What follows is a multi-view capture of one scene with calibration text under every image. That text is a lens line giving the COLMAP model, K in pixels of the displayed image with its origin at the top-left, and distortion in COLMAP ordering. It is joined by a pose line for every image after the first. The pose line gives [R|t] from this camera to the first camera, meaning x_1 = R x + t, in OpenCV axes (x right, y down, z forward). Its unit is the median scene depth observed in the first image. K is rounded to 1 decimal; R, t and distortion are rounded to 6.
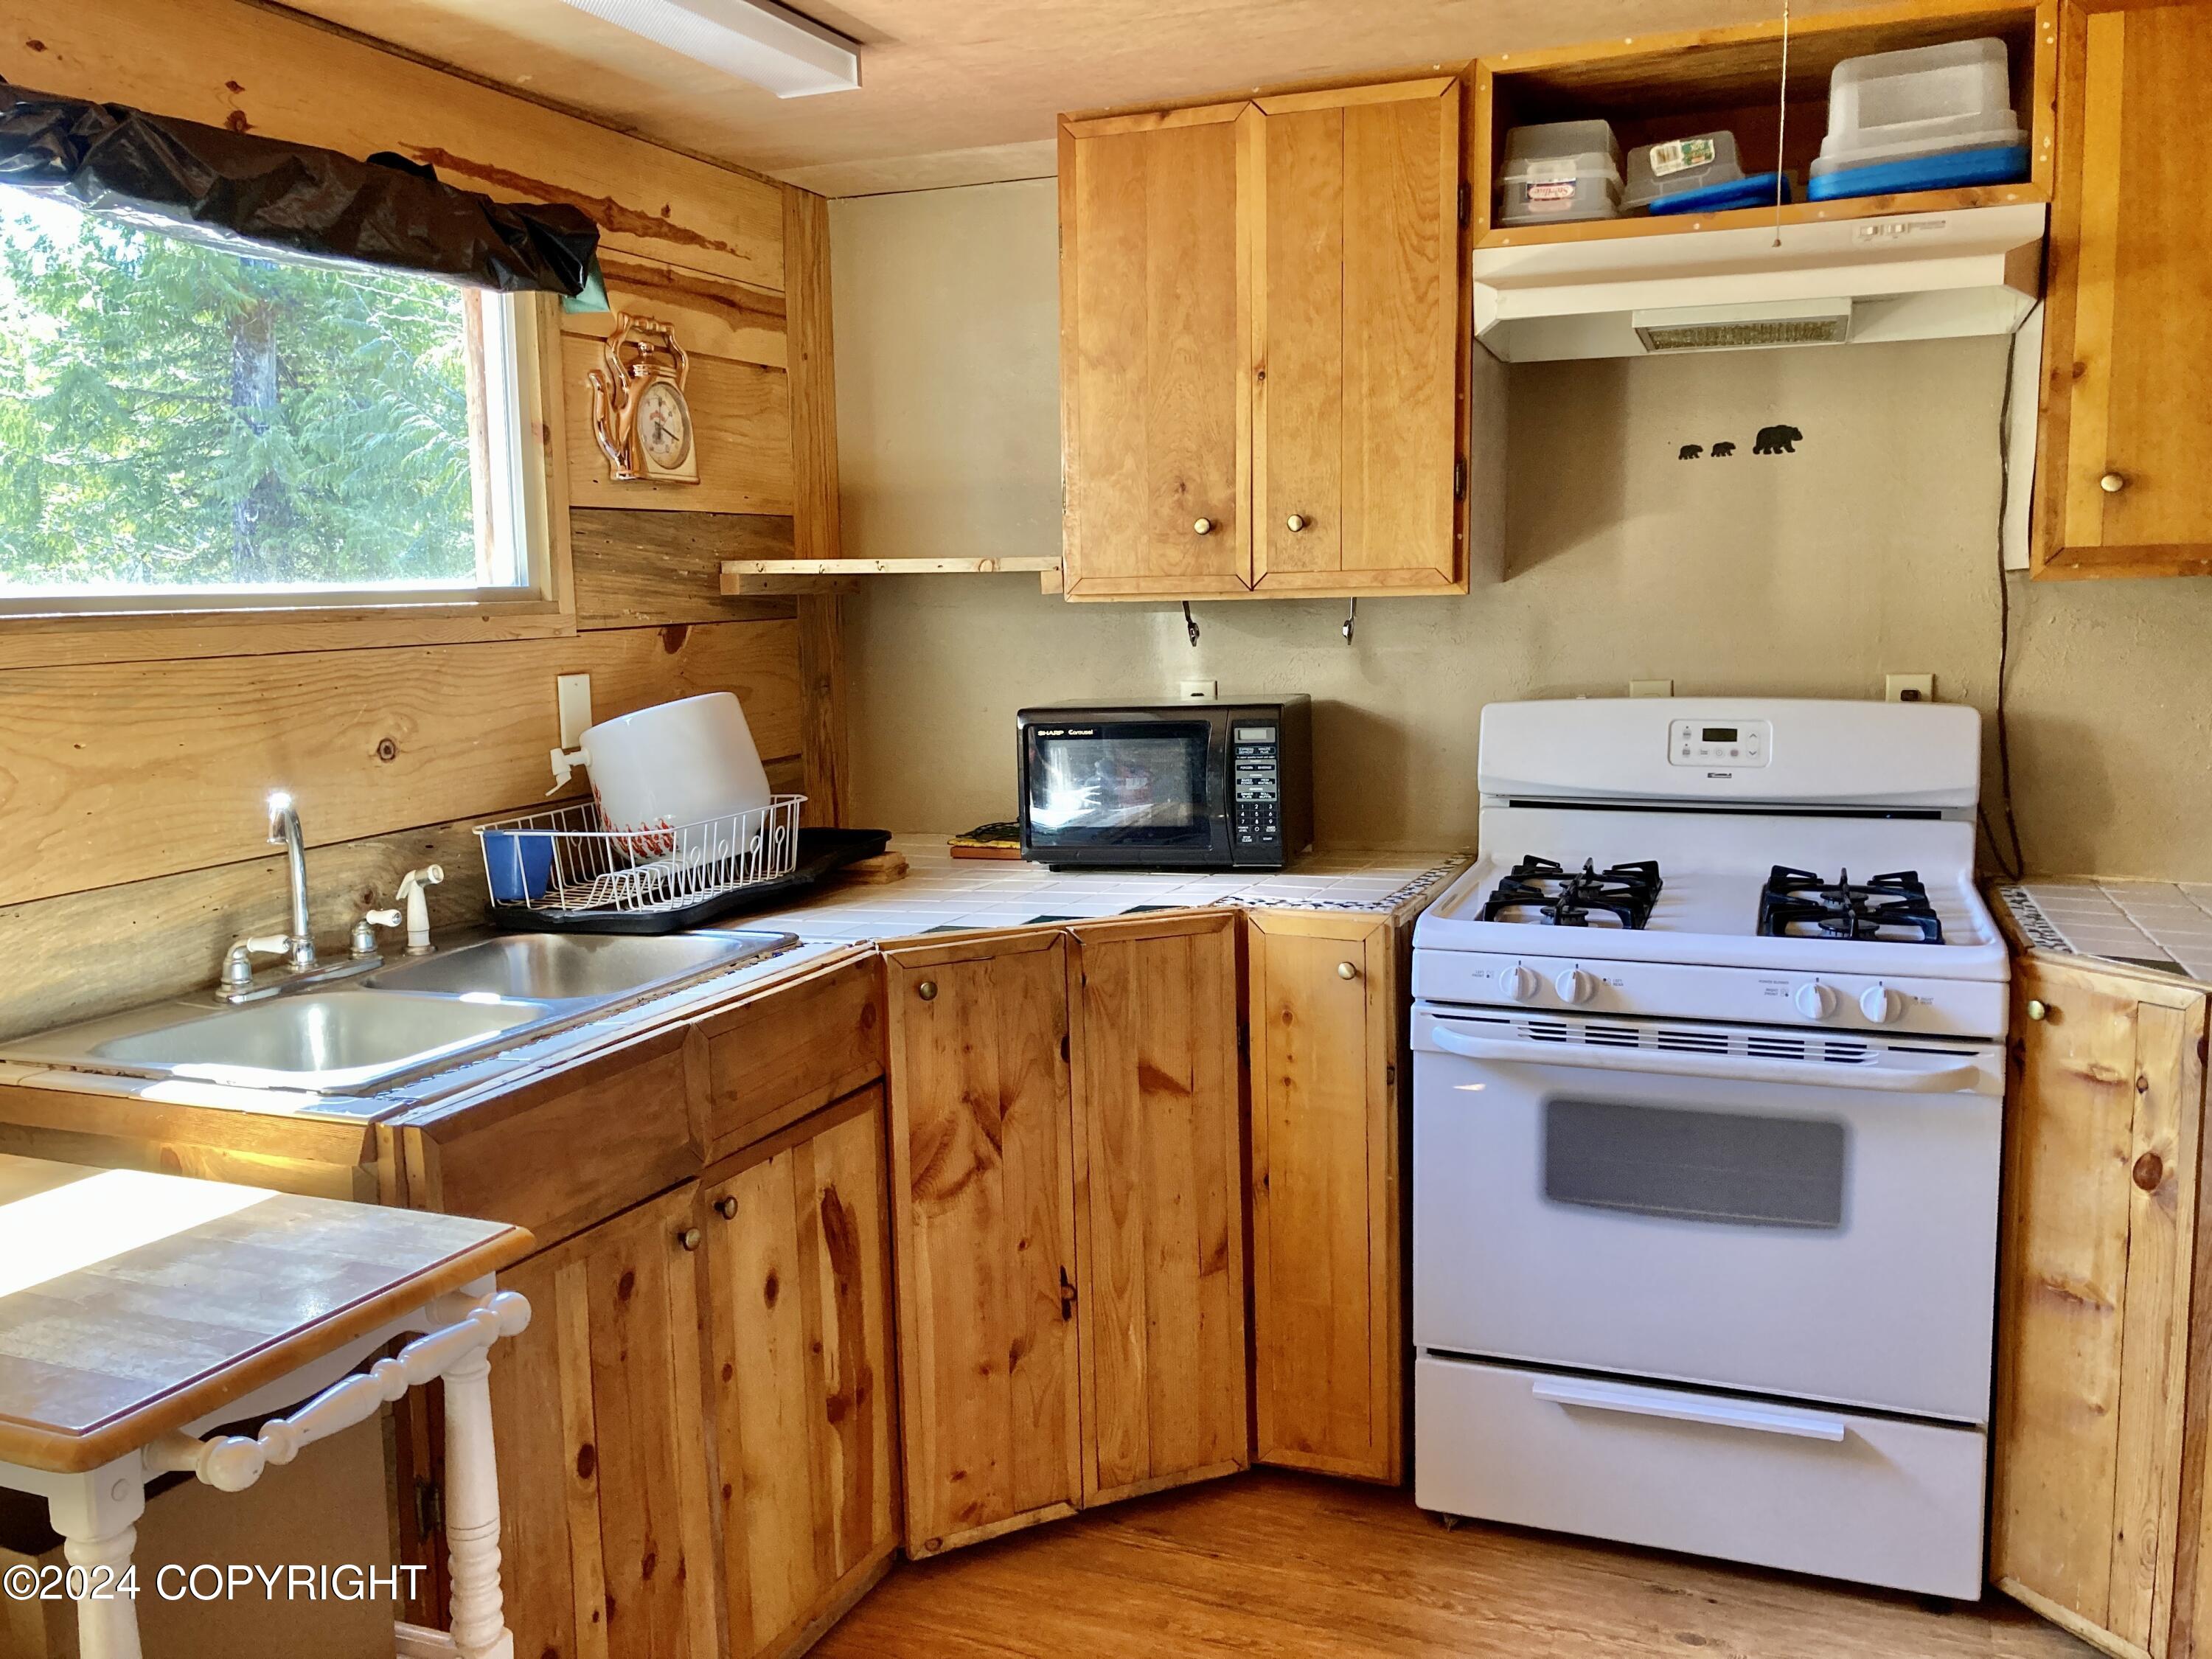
lens RADIAL K [[1807.9, 0, 1086.3], [0, 1807.9, 828.5], [0, 0, 1]] dist [0.121061, -0.401761]
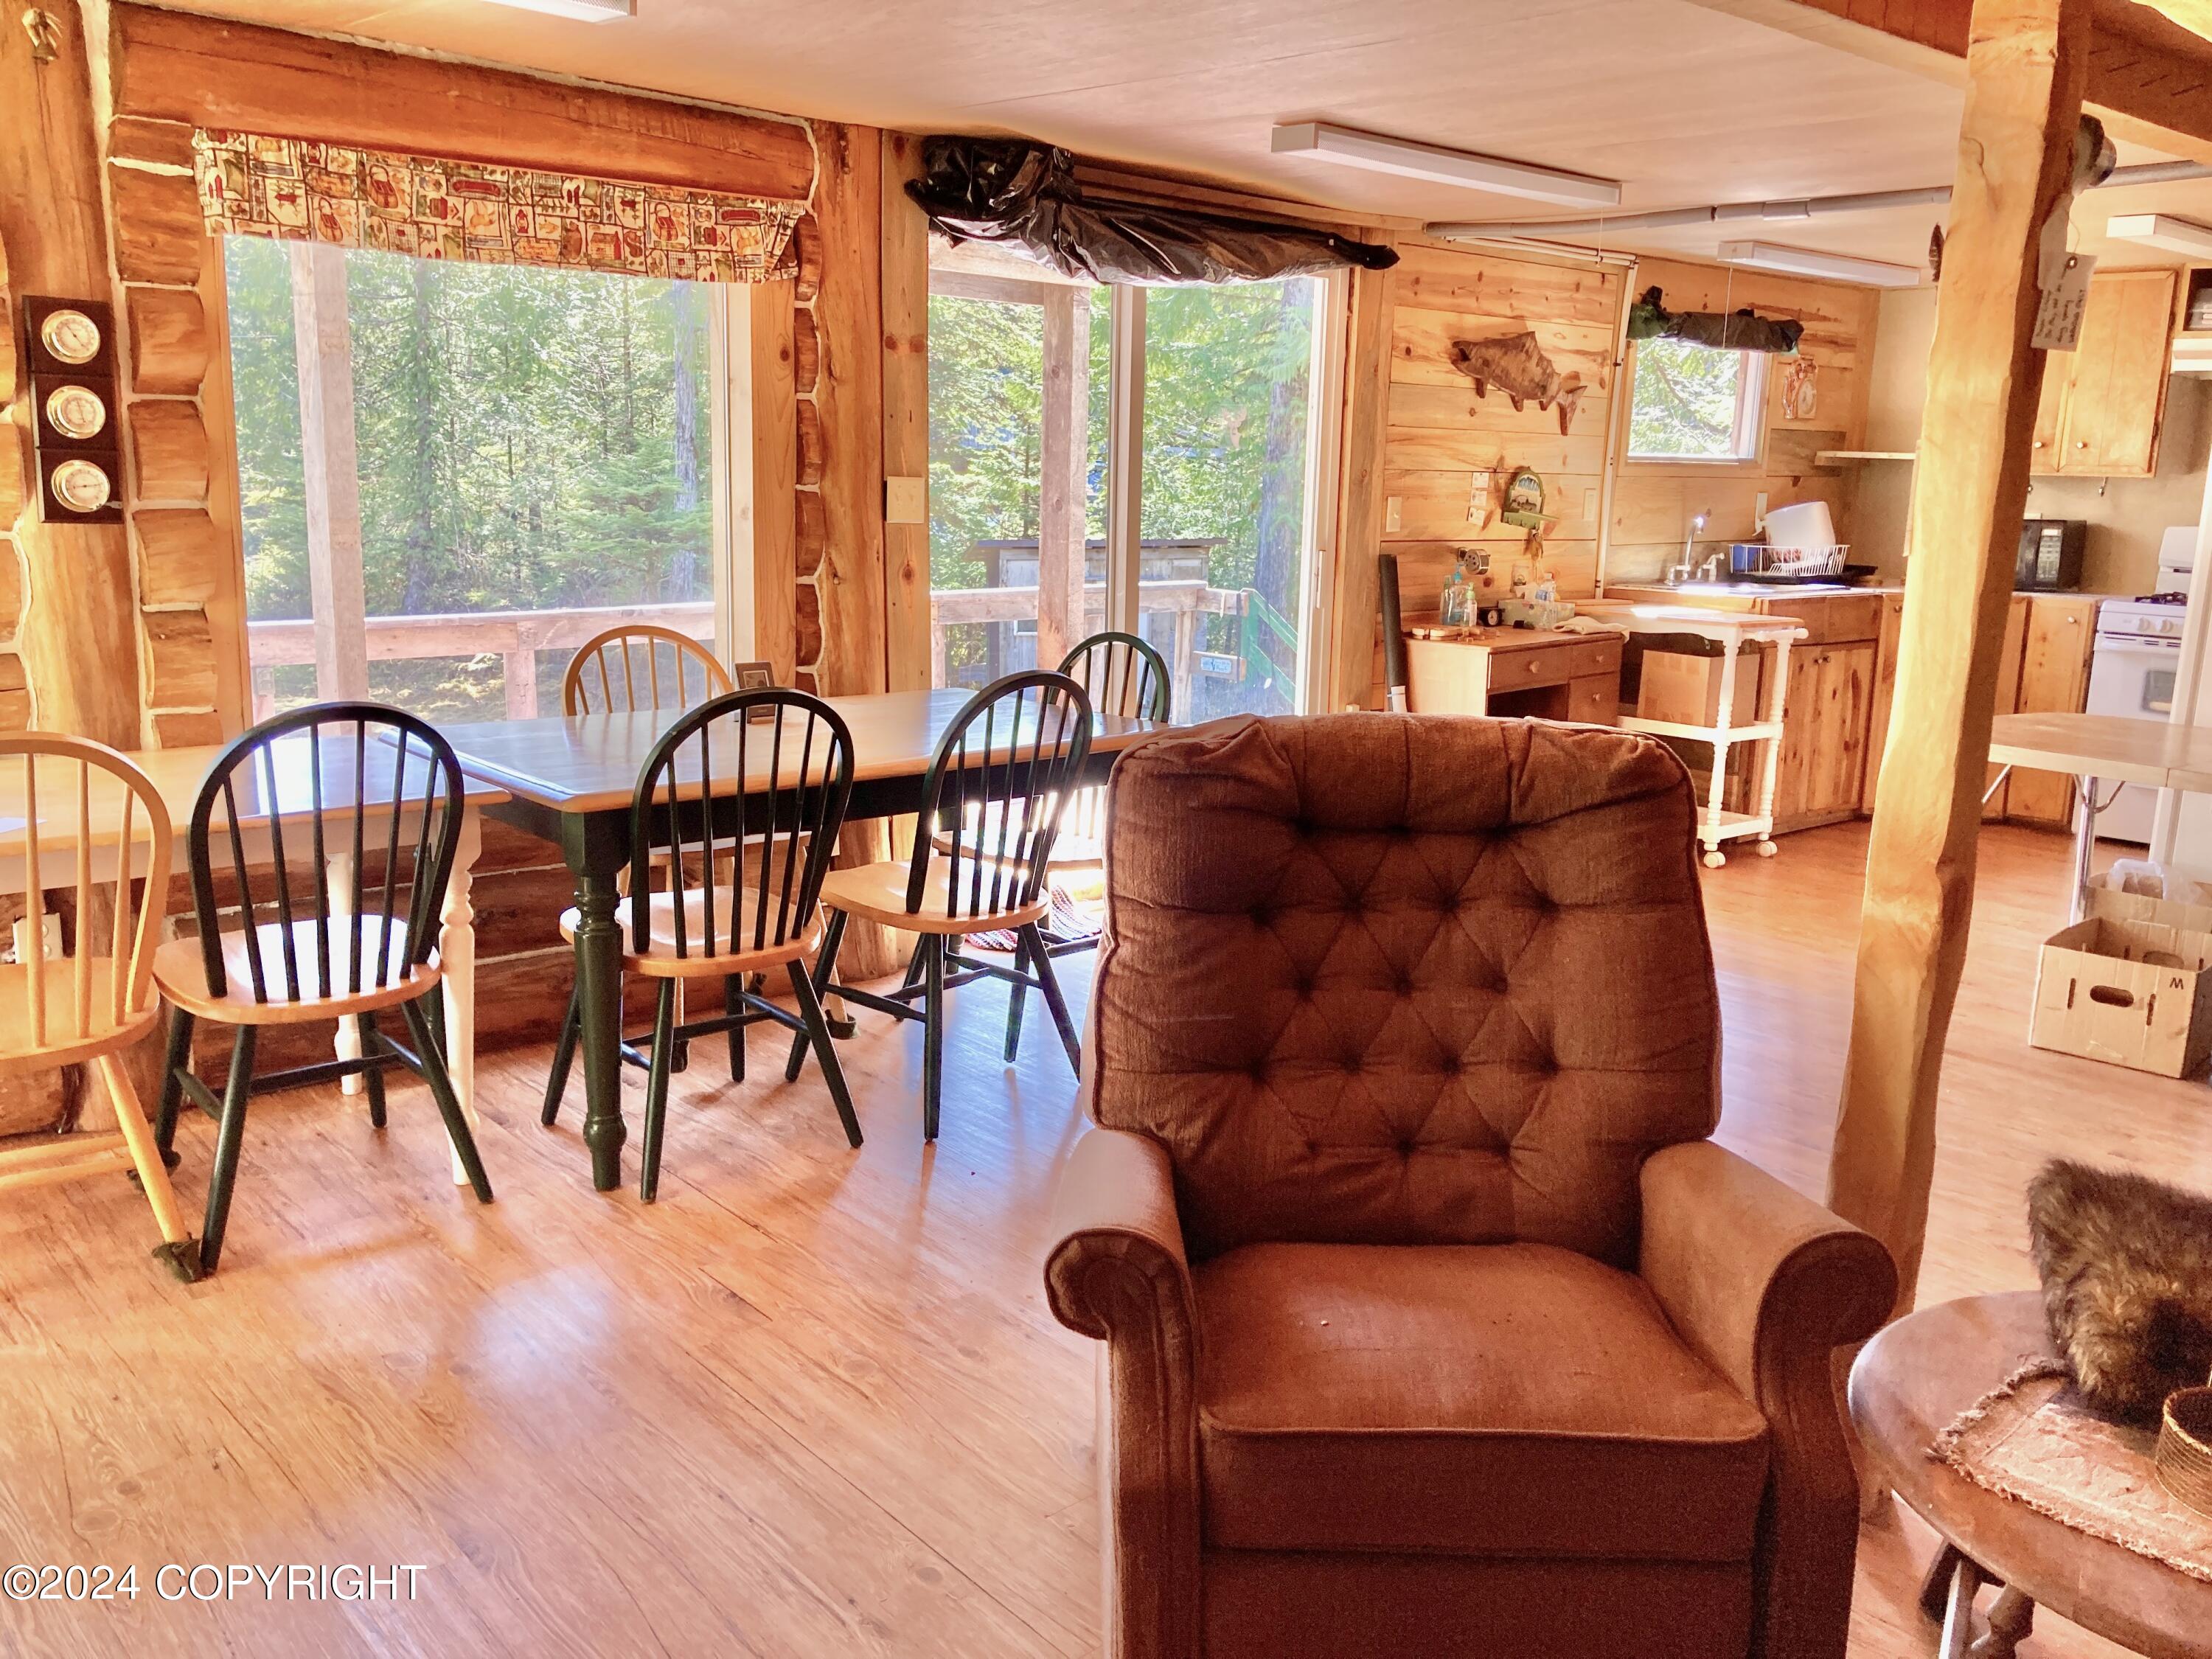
lens RADIAL K [[1792.9, 0, 1098.3], [0, 1792.9, 815.2], [0, 0, 1]] dist [-0.035435, 0.065865]
pose [[0.894928, 0.127874, -0.427494, 0.023050], [-0.100249, 0.991184, 0.086624, 0.256844], [0.434803, -0.034667, 0.899858, -1.802034]]
